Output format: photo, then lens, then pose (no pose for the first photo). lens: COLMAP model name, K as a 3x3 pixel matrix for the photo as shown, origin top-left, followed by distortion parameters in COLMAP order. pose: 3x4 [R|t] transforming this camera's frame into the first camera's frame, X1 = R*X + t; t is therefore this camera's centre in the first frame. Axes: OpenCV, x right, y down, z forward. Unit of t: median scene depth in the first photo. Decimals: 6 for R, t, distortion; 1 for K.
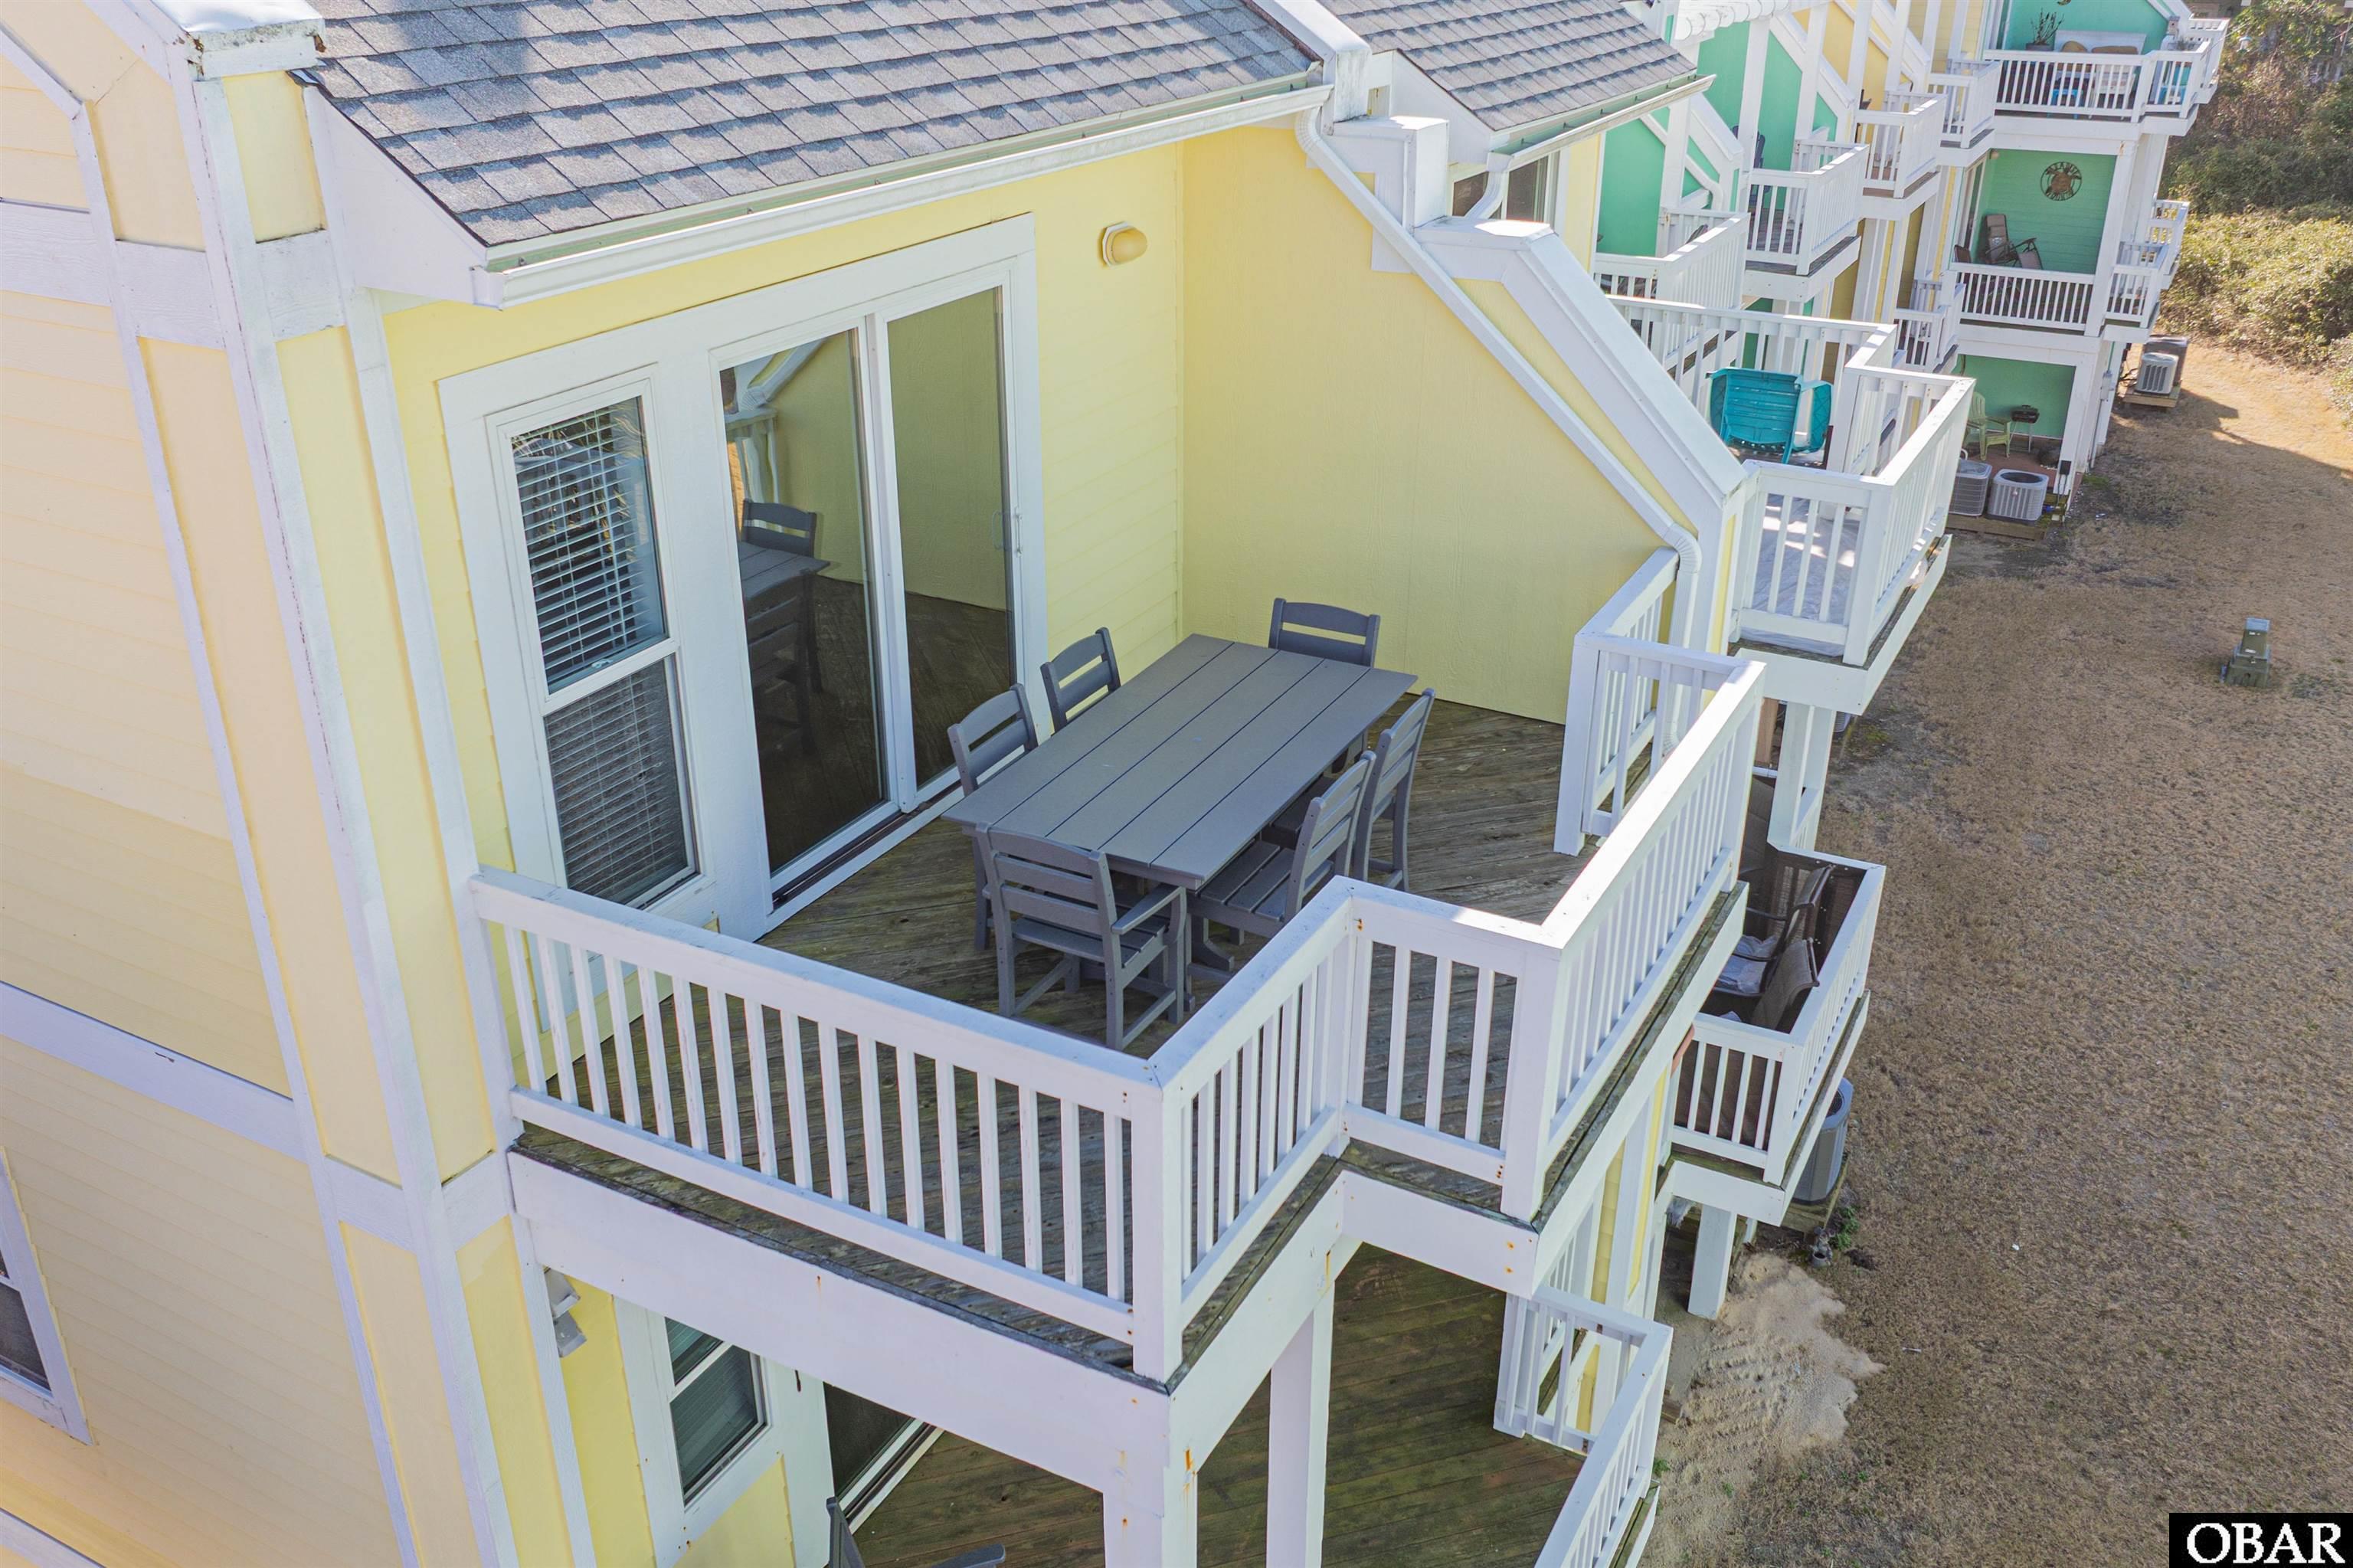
lens RADIAL K [[1980.0, 0, 1170.8], [0, 1980.0, 792.6], [0, 0, 1]] dist [-0.025262, -0.012206]
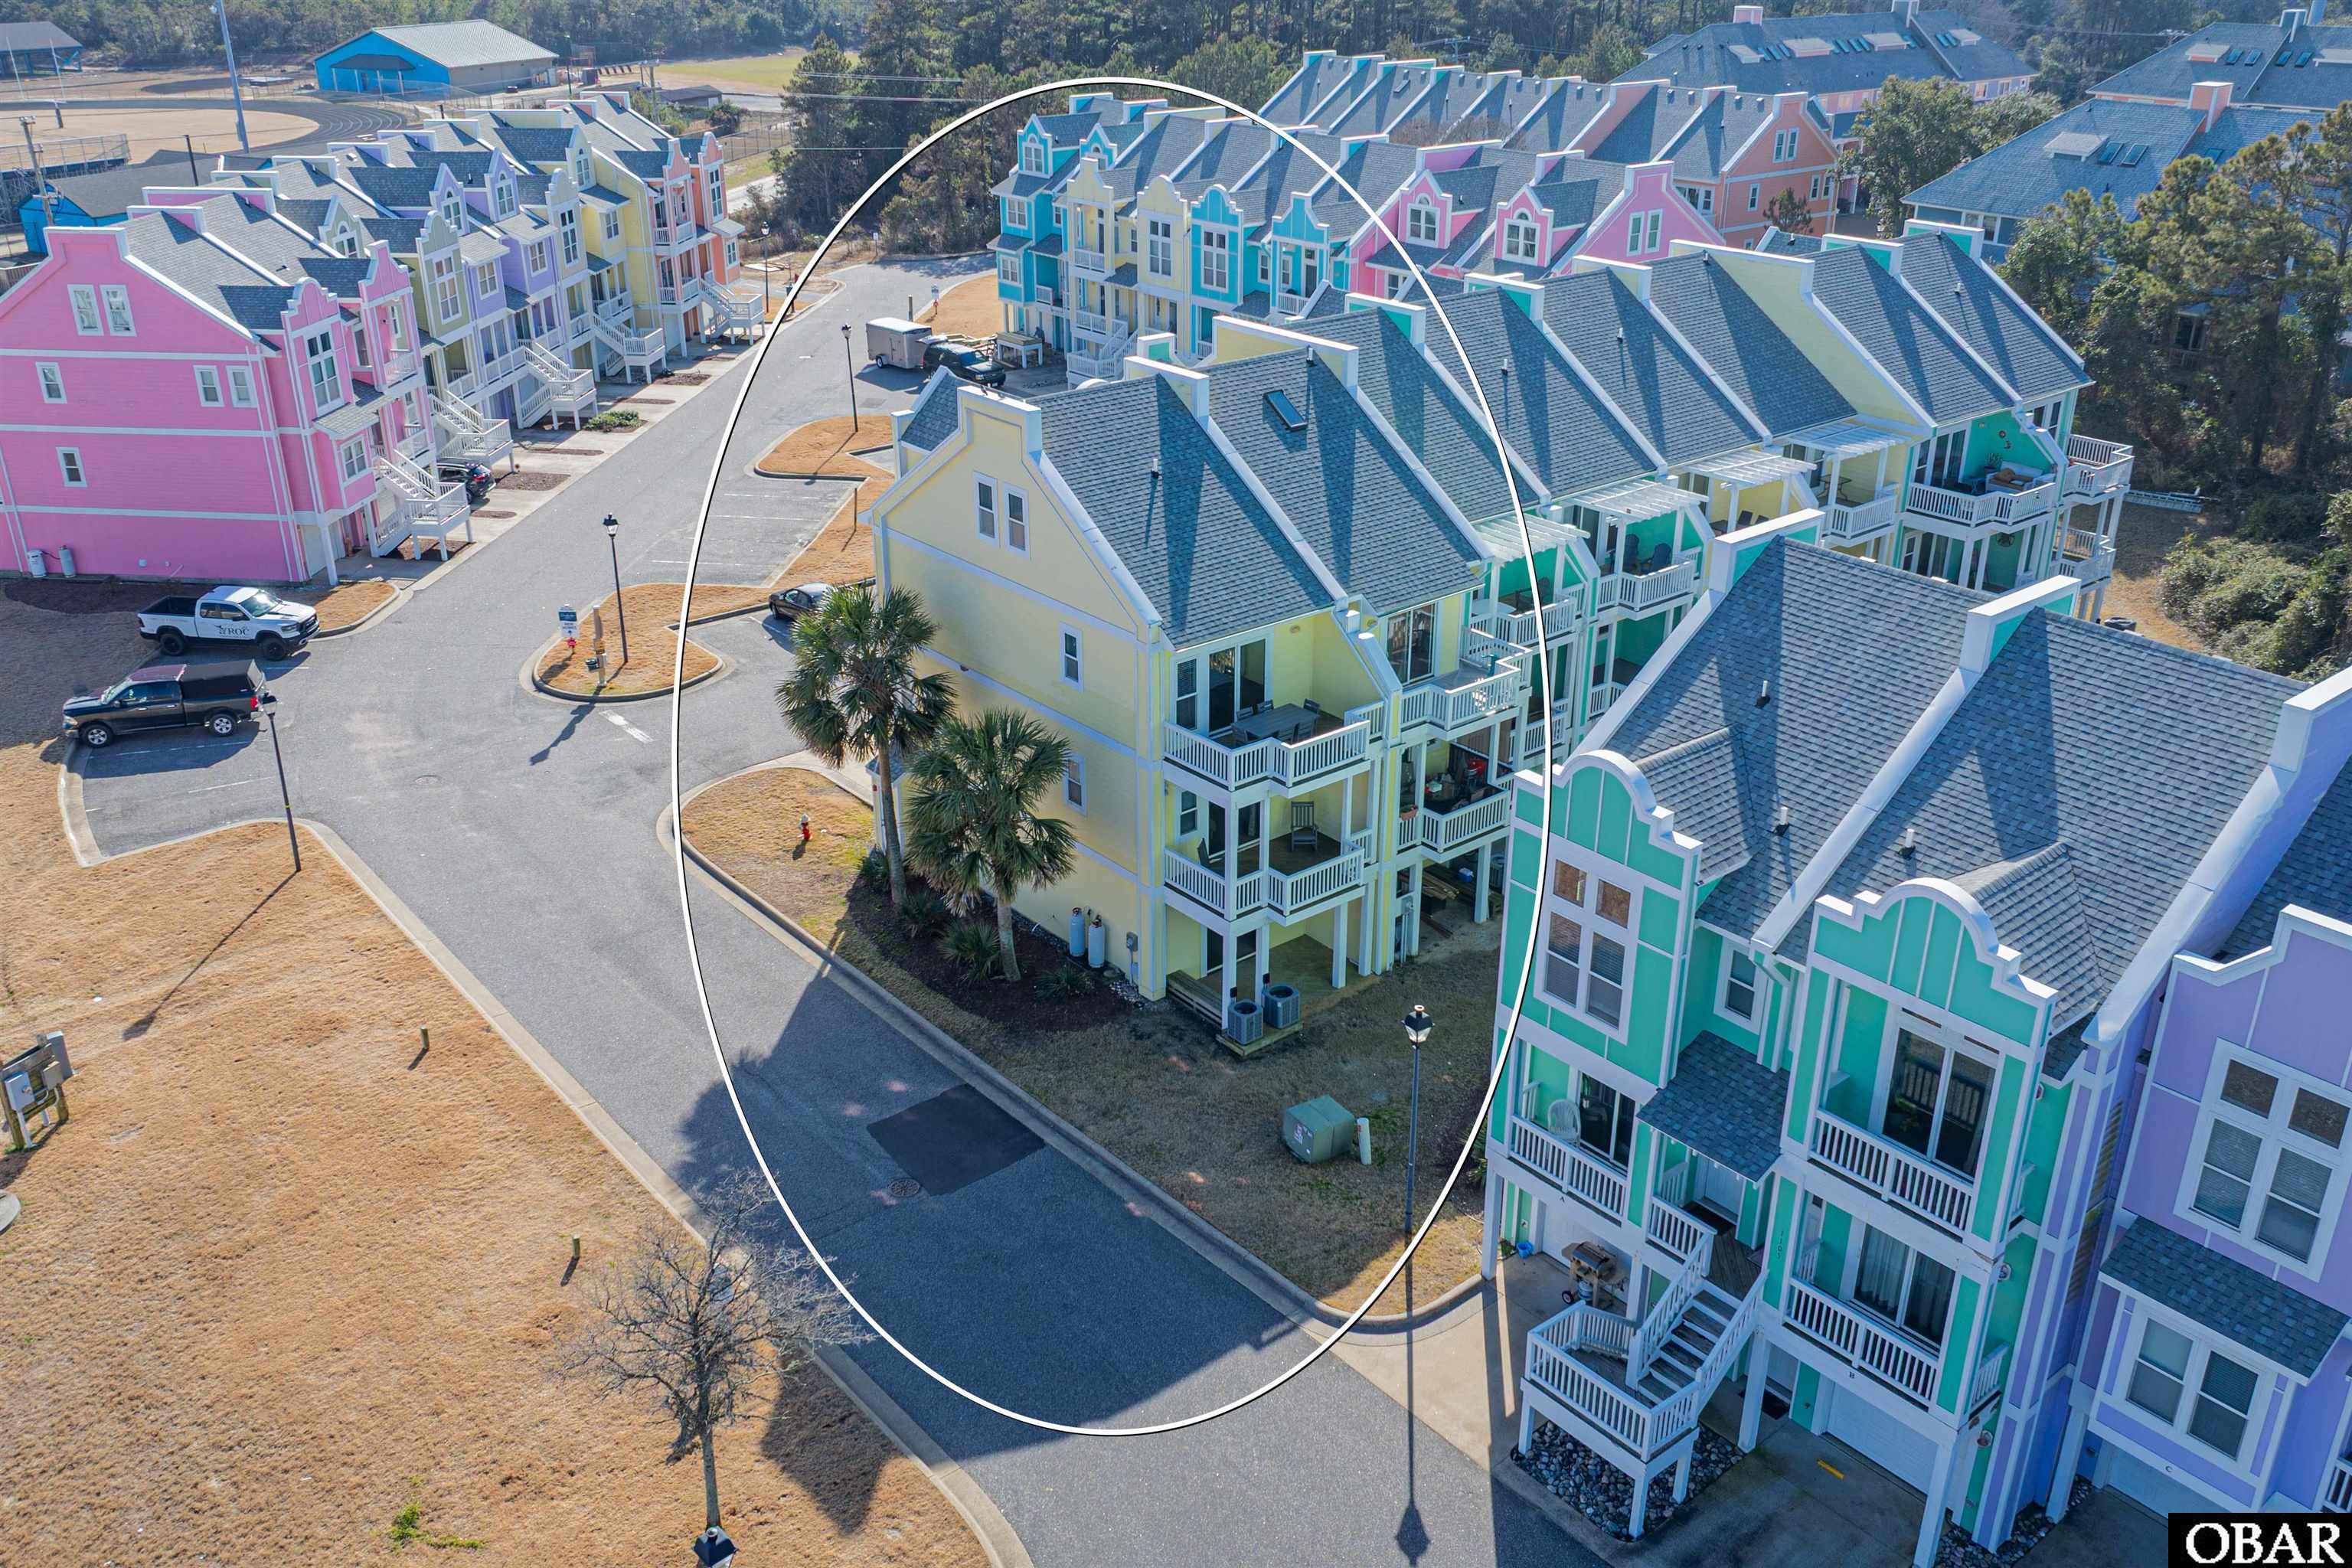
lens RADIAL K [[1979.1, 0, 1176.2], [0, 1979.1, 779.7], [0, 0, 1]] dist [-0.025262, -0.012206]
pose [[0.924889, 0.153470, -0.347889, 2.163576], [-0.156686, 0.987465, 0.019057, 0.104056], [0.346453, 0.036884, 0.937342, -5.579985]]
